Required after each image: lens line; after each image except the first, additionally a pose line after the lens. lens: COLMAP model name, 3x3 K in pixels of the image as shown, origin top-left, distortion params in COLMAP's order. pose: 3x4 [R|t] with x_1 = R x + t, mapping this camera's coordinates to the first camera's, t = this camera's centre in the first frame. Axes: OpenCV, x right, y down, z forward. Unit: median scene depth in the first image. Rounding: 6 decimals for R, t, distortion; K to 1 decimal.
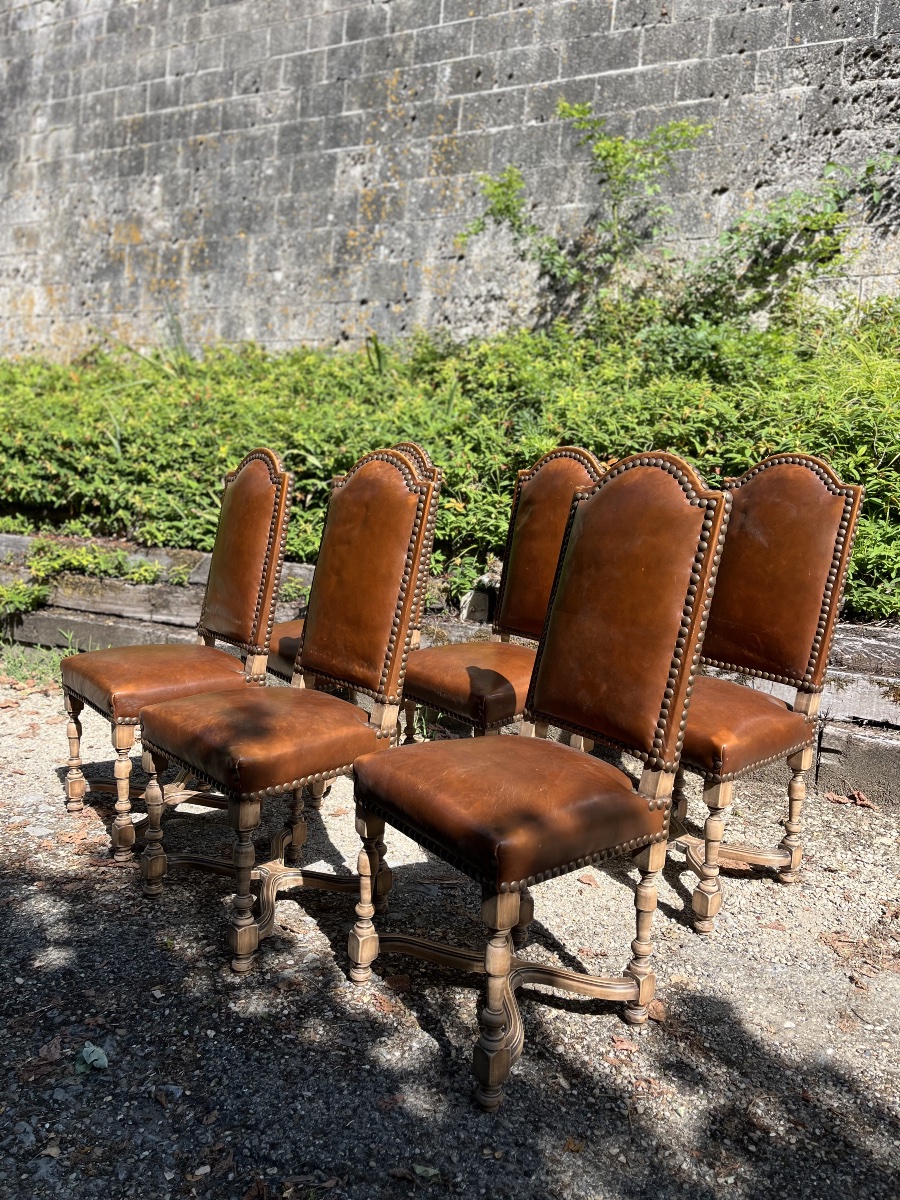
lens RADIAL K [[909.3, 0, 439.3], [0, 909.3, 602.9], [0, 0, 1]] dist [0.077488, -0.116106]
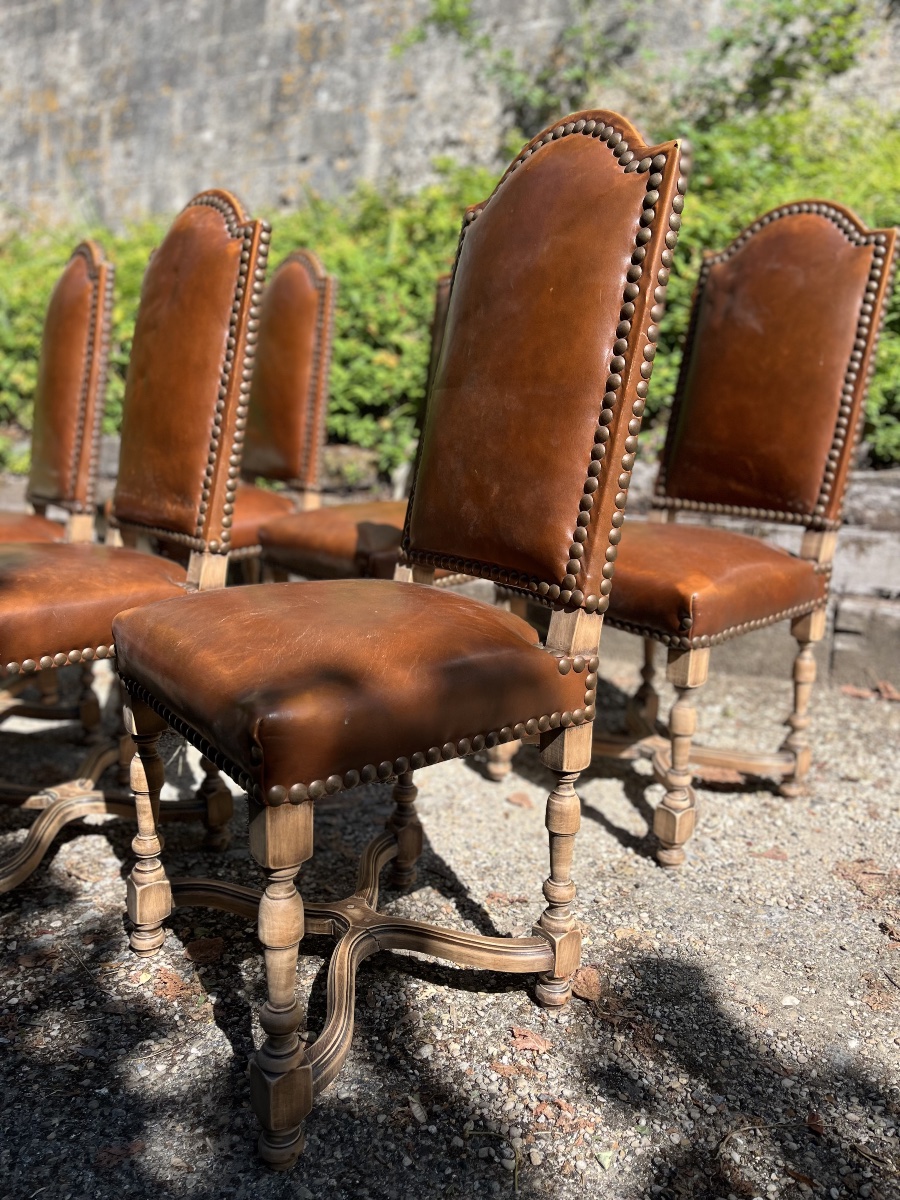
lens RADIAL K [[909.3, 0, 444.6], [0, 909.3, 603.8], [0, 0, 1]] dist [0.077488, -0.116106]
pose [[0.999665, -0.024892, -0.007090, 0.058644], [0.025268, 0.997934, 0.059078, 0.052850], [0.005605, -0.059237, 0.998228, 0.145295]]
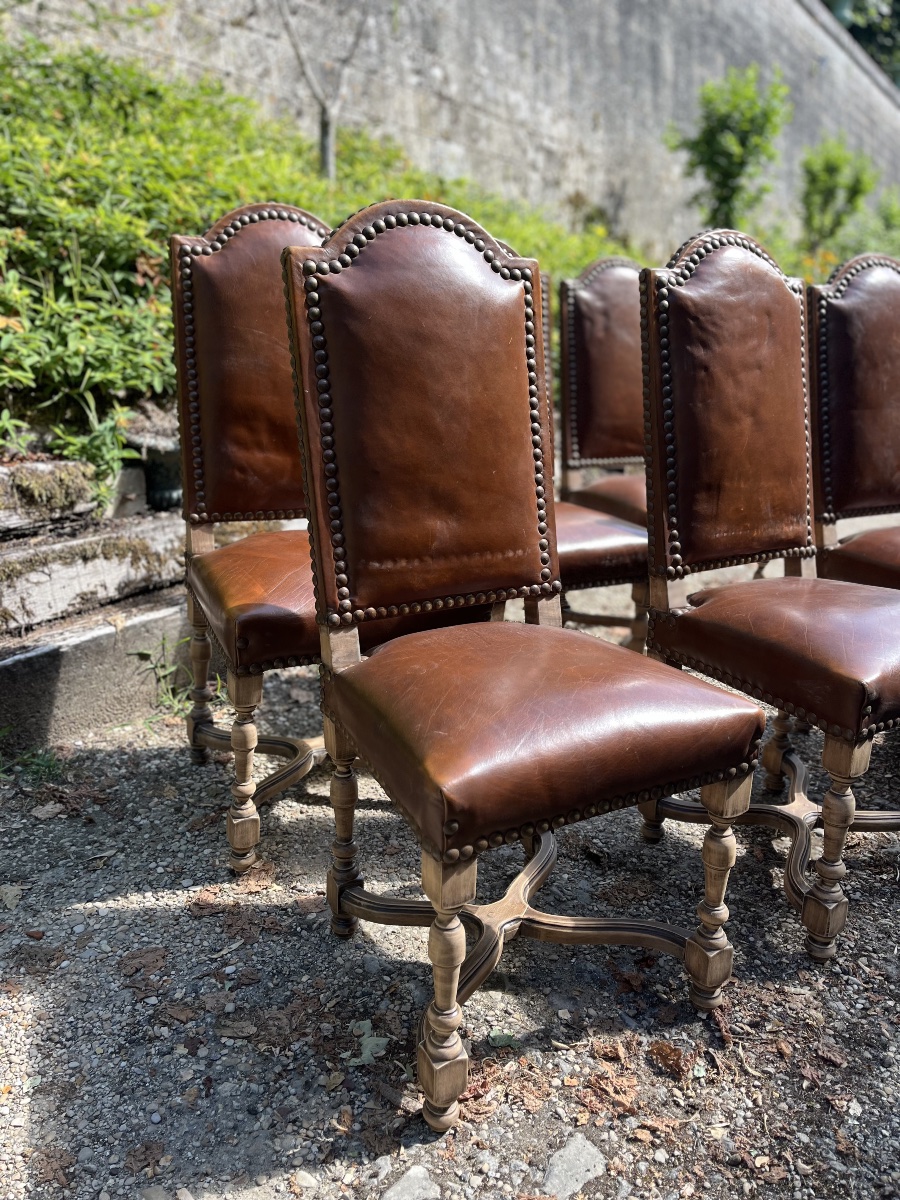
lens RADIAL K [[909.3, 0, 451.2], [0, 909.3, 603.1], [0, 0, 1]] dist [0.077488, -0.116106]
pose [[0.142133, -0.317126, 0.937672, -0.429605], [0.125556, 0.945414, 0.300712, -0.067929], [-0.981852, 0.074990, 0.174192, 0.553613]]
